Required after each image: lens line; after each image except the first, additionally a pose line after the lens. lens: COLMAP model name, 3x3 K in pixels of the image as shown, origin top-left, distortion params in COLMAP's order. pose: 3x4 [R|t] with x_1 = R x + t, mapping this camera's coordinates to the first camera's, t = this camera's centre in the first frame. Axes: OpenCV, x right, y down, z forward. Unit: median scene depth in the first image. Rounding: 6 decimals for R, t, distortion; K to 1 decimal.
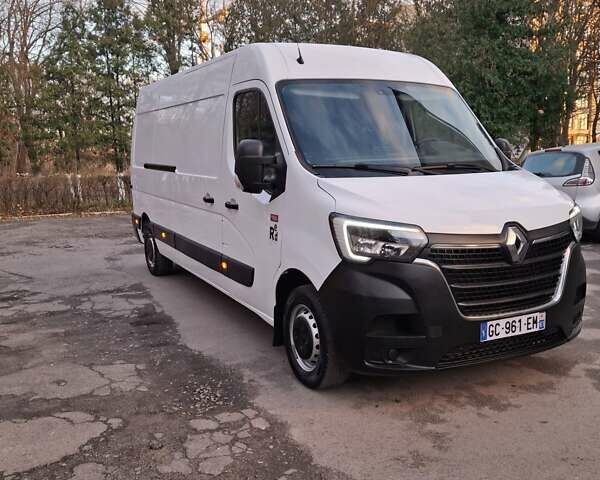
lens RADIAL K [[597.7, 0, 301.3], [0, 597.7, 239.5], [0, 0, 1]] dist [0.023015, 0.000000]
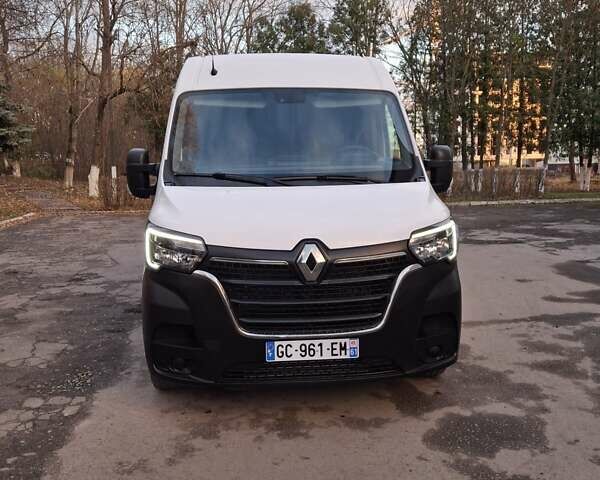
lens RADIAL K [[597.7, 0, 290.7], [0, 597.7, 220.0], [0, 0, 1]] dist [0.023015, 0.000000]
pose [[0.924232, 0.042718, -0.379436, 0.650151], [-0.053689, 0.998389, -0.018375, -0.036876], [0.378039, 0.037355, 0.925036, 0.117618]]
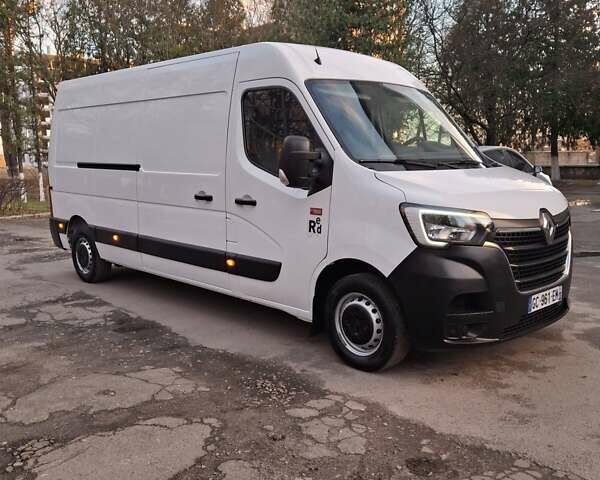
lens RADIAL K [[597.7, 0, 296.8], [0, 597.7, 234.2], [0, 0, 1]] dist [0.023015, 0.000000]
pose [[0.958488, -0.031734, 0.283362, -0.419929], [0.036557, 0.999263, -0.011746, 0.015984], [-0.282781, 0.021617, 0.958941, 0.021358]]
